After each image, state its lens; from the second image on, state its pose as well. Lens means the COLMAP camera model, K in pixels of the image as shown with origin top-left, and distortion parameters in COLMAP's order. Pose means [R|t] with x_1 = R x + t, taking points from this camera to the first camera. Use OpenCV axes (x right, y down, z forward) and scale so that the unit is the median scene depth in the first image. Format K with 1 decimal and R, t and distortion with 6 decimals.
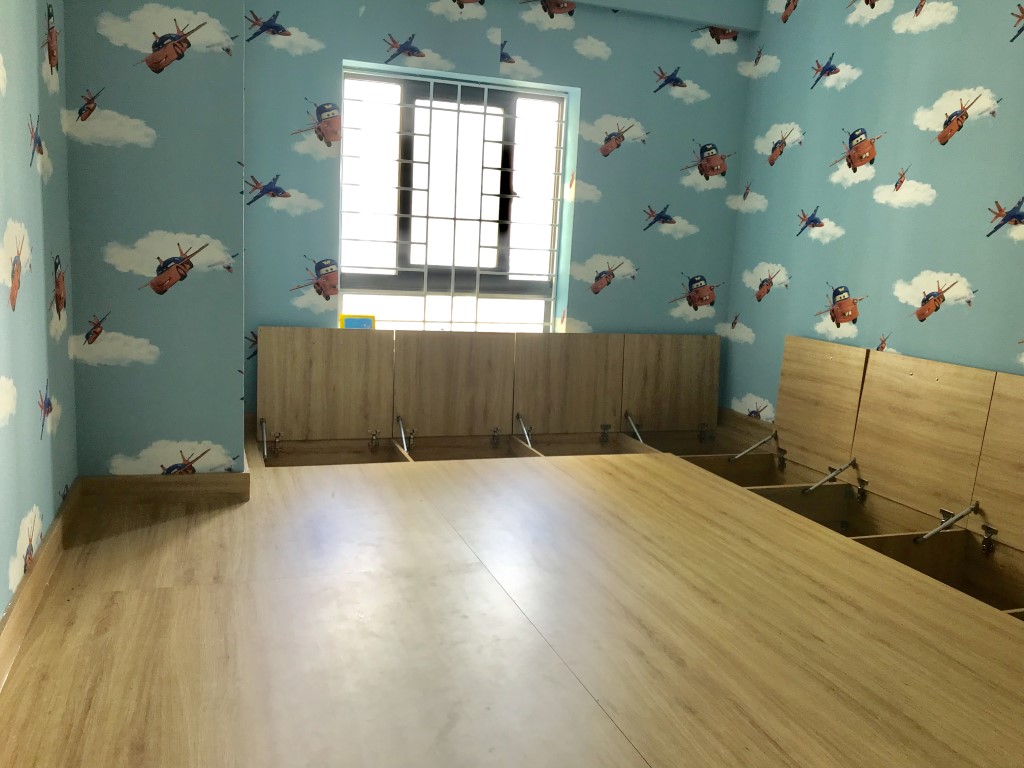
lens RADIAL K [[838.8, 0, 504.5], [0, 838.8, 377.3], [0, 0, 1]] dist [0.034173, -0.042313]
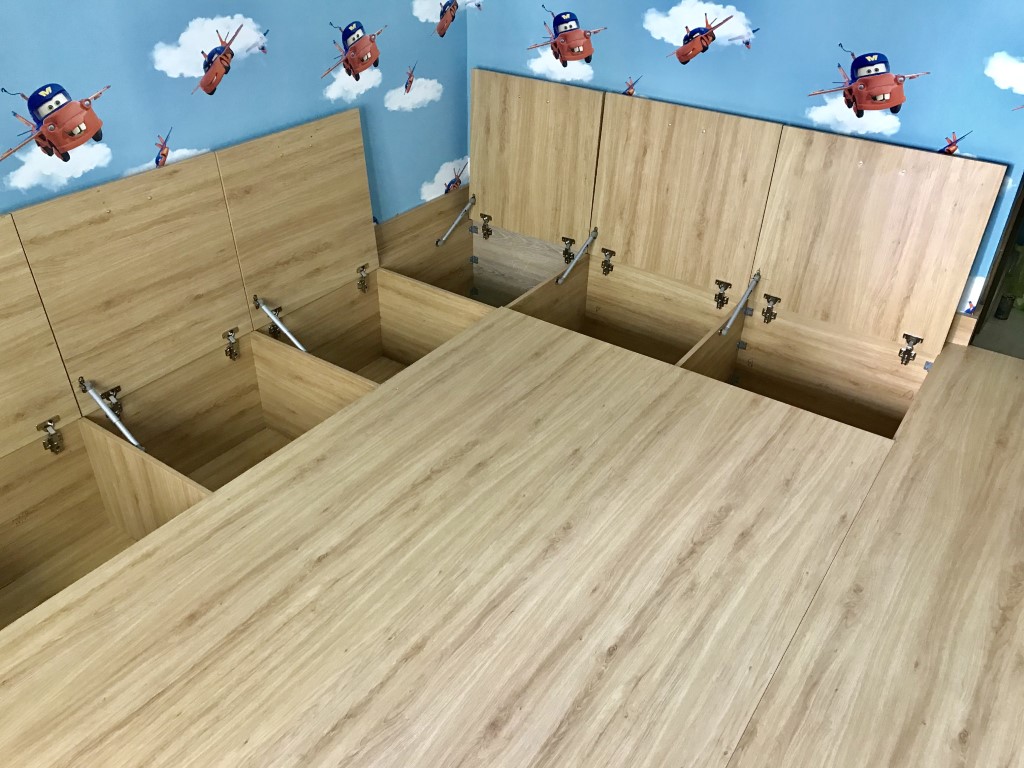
lens RADIAL K [[838.8, 0, 505.4], [0, 838.8, 377.0], [0, 0, 1]] dist [0.034173, -0.042313]
pose [[-0.583046, -0.487544, 0.649891, -0.155098], [0.078379, 0.762439, 0.642295, -0.321751], [-0.808649, 0.425425, -0.406324, 1.050941]]
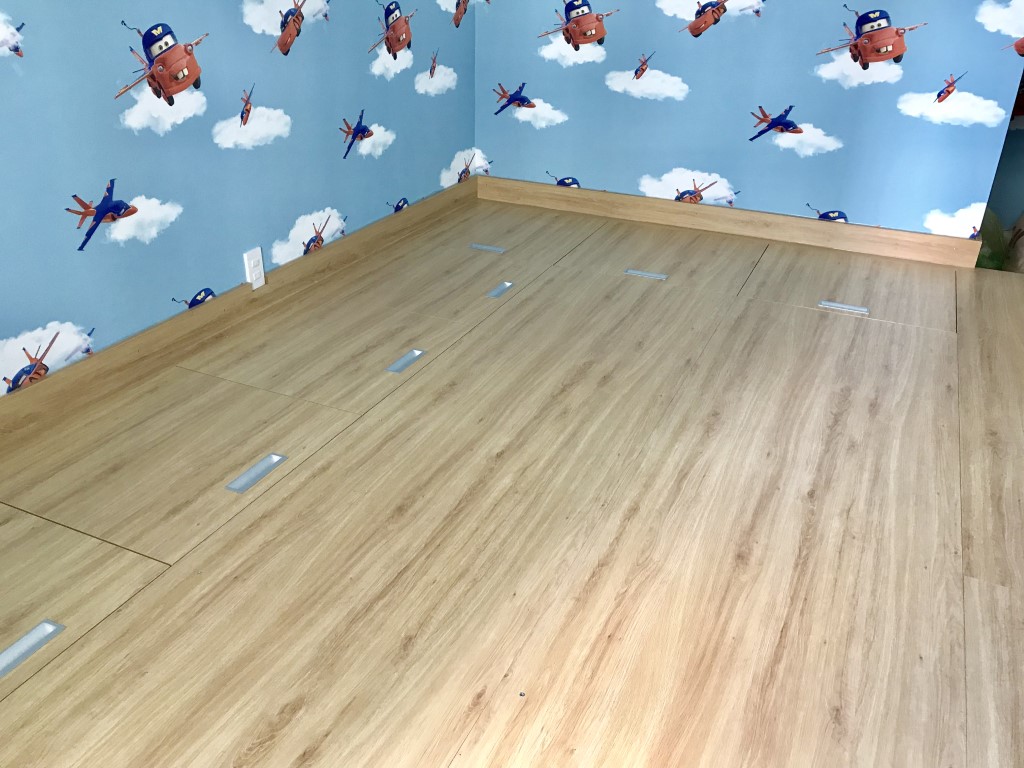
lens RADIAL K [[838.8, 0, 504.0], [0, 838.8, 377.1], [0, 0, 1]] dist [0.034173, -0.042313]
pose [[-0.712039, -0.374360, 0.594016, -0.086016], [0.056669, 0.812608, 0.580049, -0.236998], [-0.699849, 0.446680, -0.557394, 1.293055]]
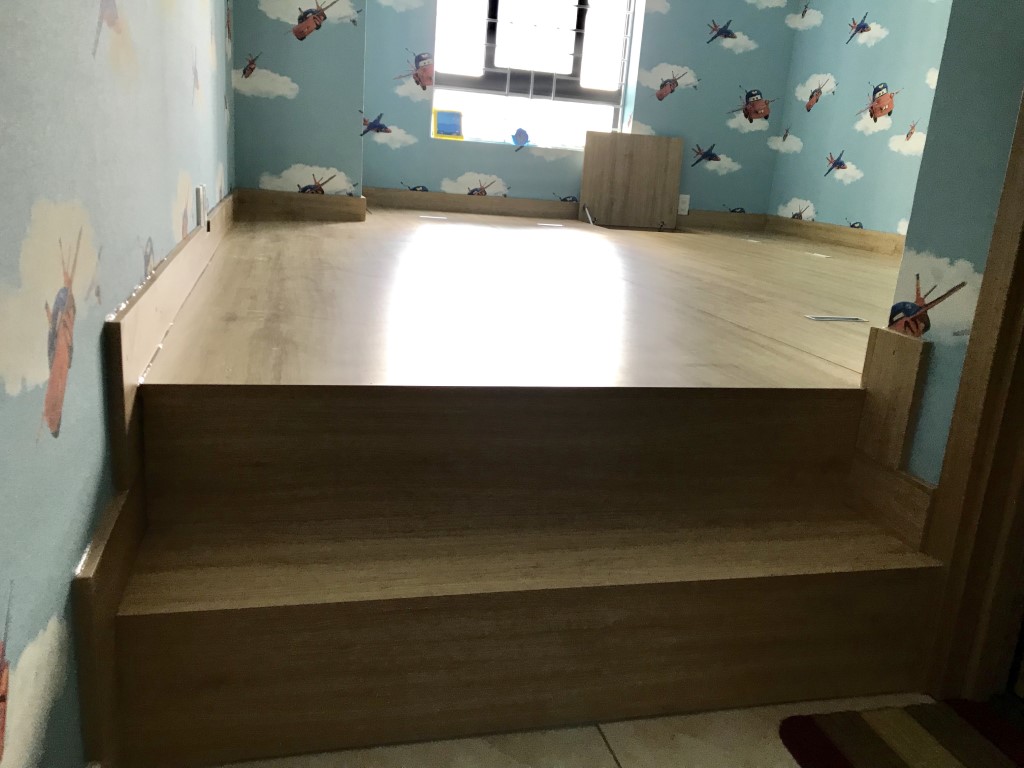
lens RADIAL K [[838.8, 0, 506.0], [0, 838.8, 375.5], [0, 0, 1]] dist [0.034173, -0.042313]
pose [[0.996320, 0.044532, -0.073237, 0.005381], [-0.037843, 0.995195, 0.090309, 0.256365], [0.076907, -0.087205, 0.993217, -0.239919]]
